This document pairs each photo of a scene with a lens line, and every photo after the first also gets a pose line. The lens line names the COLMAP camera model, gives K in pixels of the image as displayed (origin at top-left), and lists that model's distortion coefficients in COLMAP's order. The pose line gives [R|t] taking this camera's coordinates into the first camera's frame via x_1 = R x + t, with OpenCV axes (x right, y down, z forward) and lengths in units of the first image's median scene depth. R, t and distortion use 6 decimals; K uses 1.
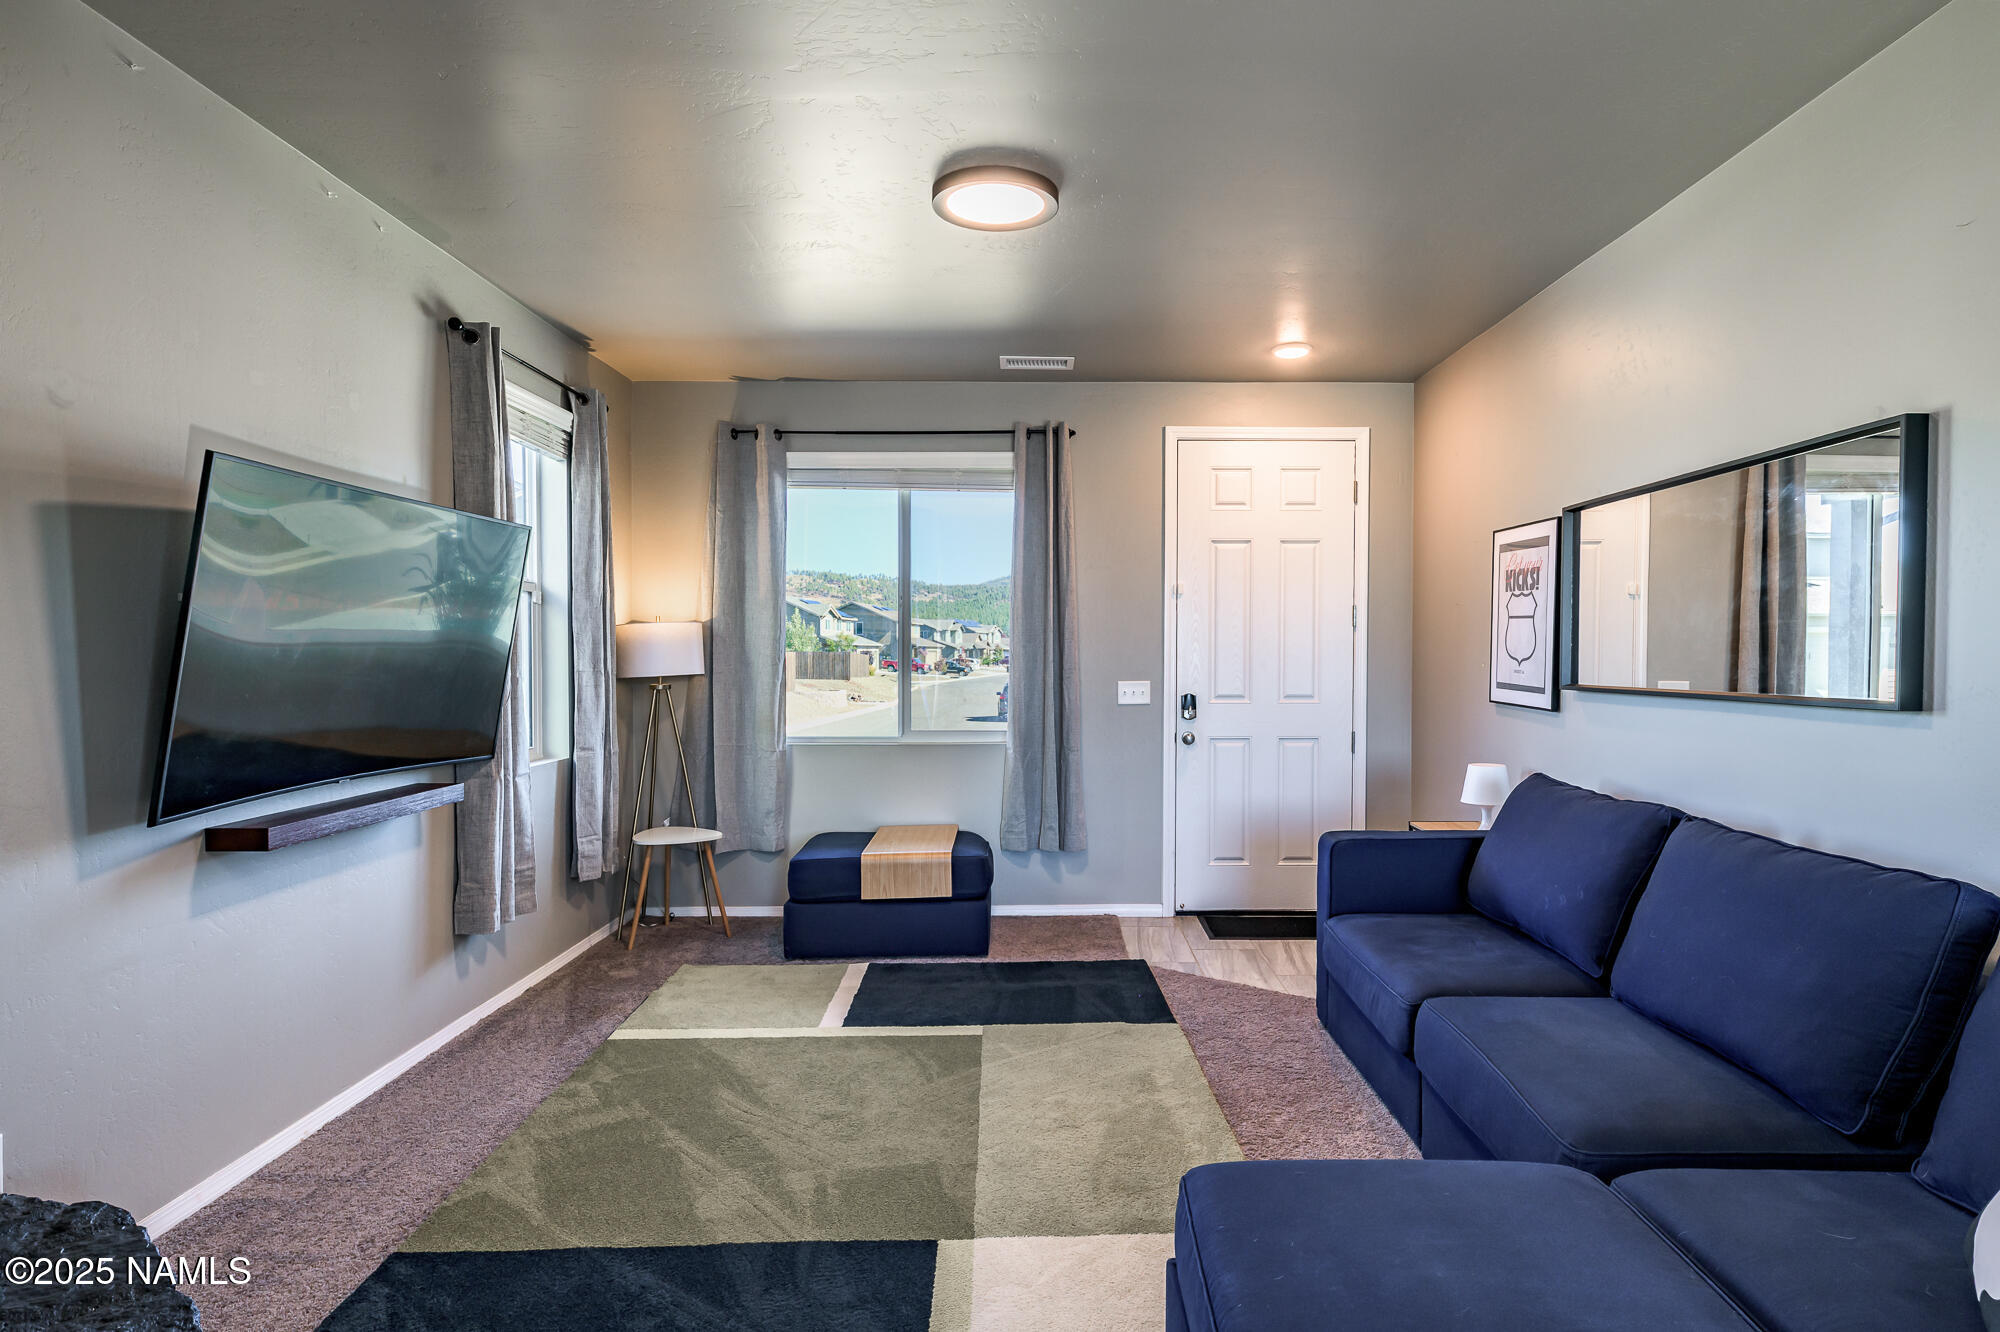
lens RADIAL K [[1070.1, 0, 1032.4], [0, 1070.1, 674.7], [0, 0, 1]] dist [0.000915, 0.000523]
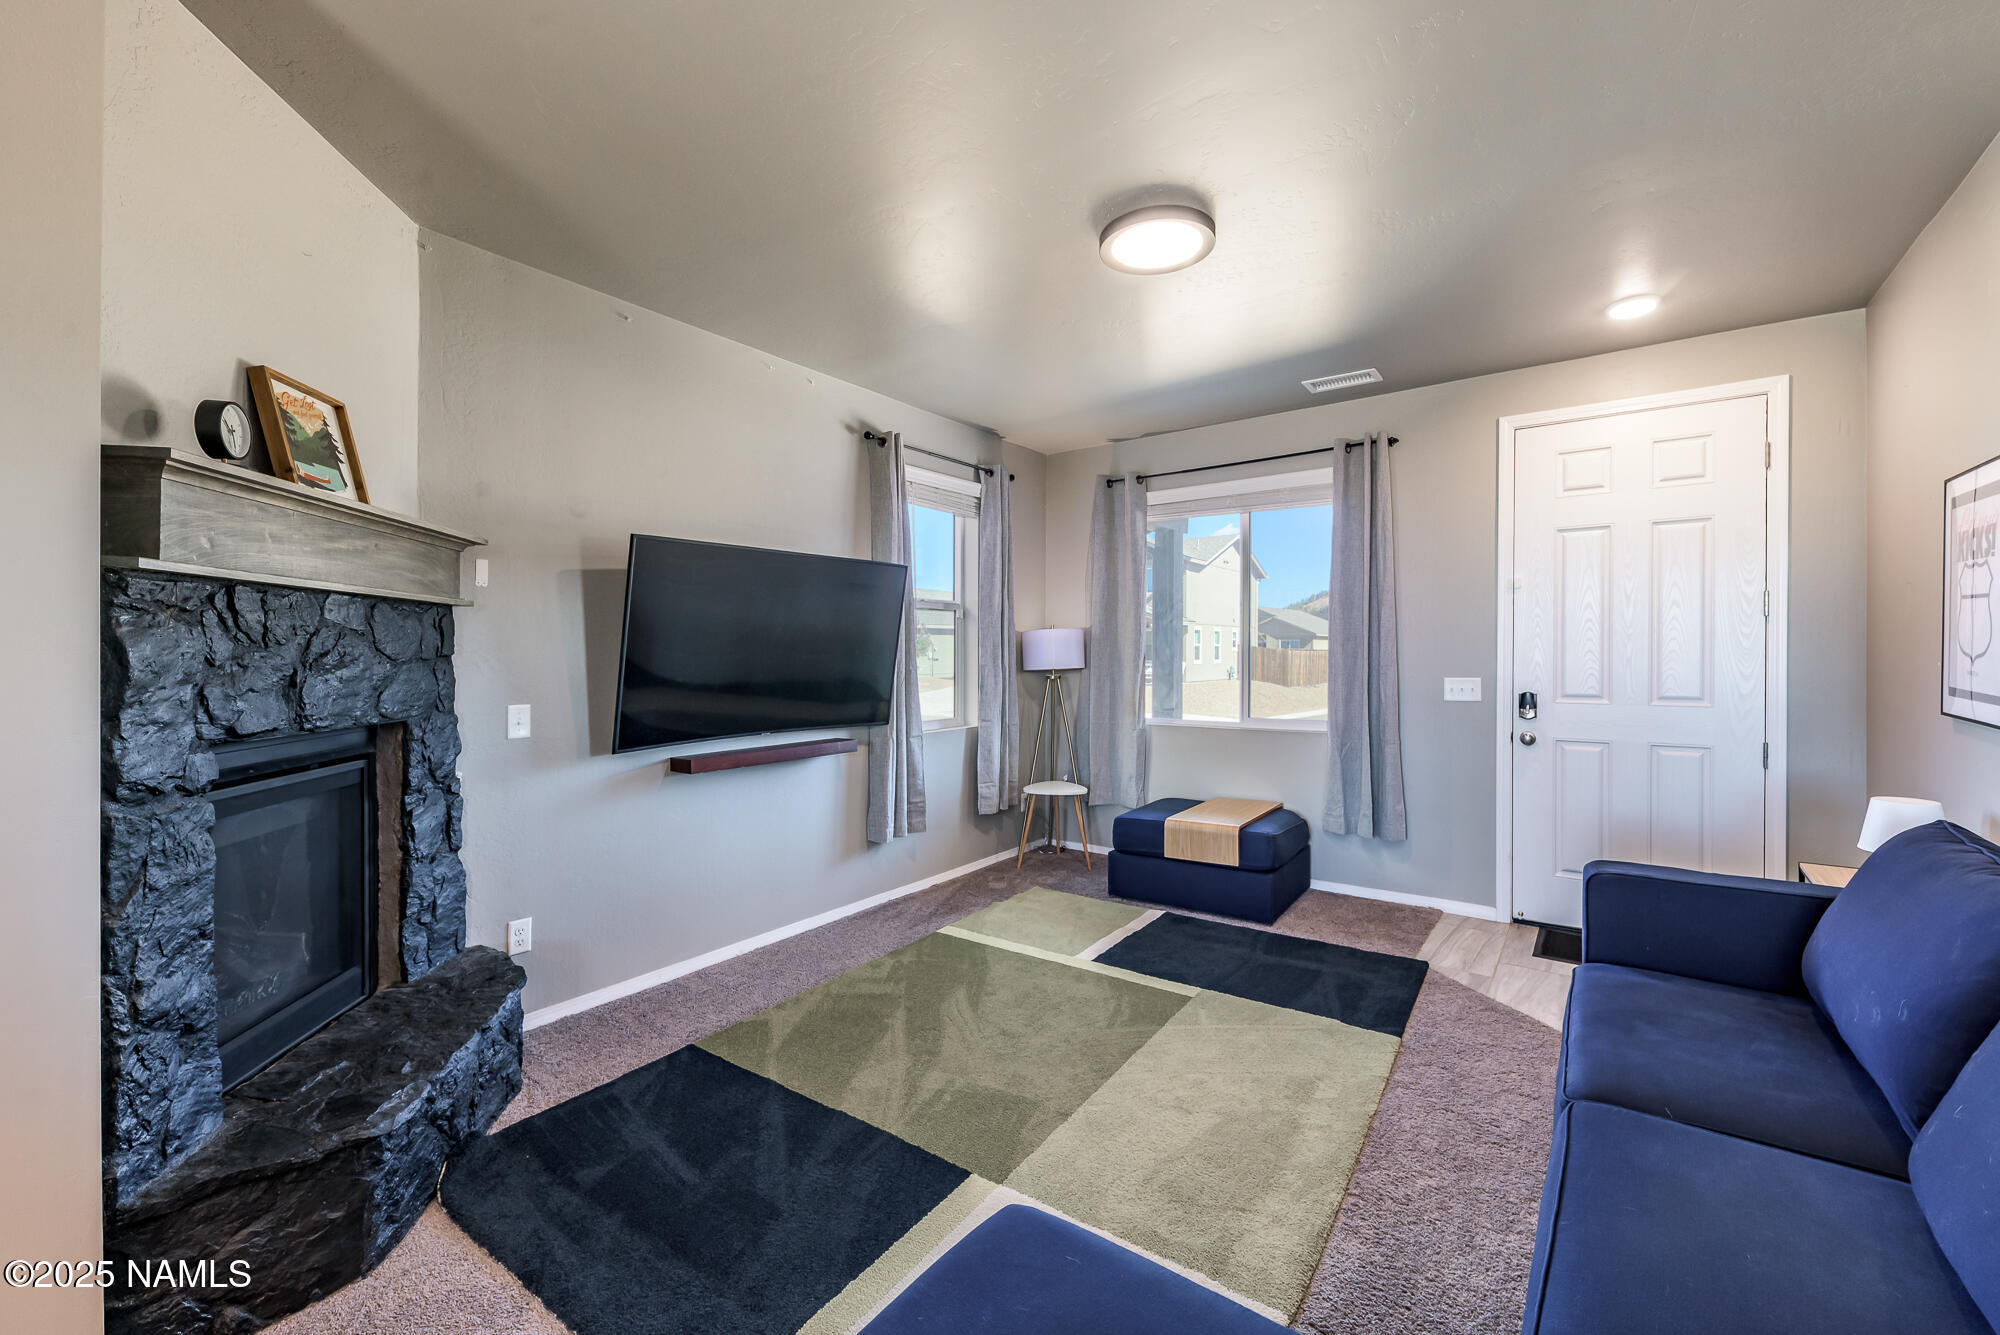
lens RADIAL K [[795.0, 0, 997.4], [0, 795.0, 653.5], [0, 0, 1]] dist [0.007357, -0.001319]
pose [[0.803449, -0.003550, -0.595363, 0.216331], [-0.006912, 0.999859, -0.015290, -0.002841], [0.595334, 0.016399, 0.803311, 0.165786]]
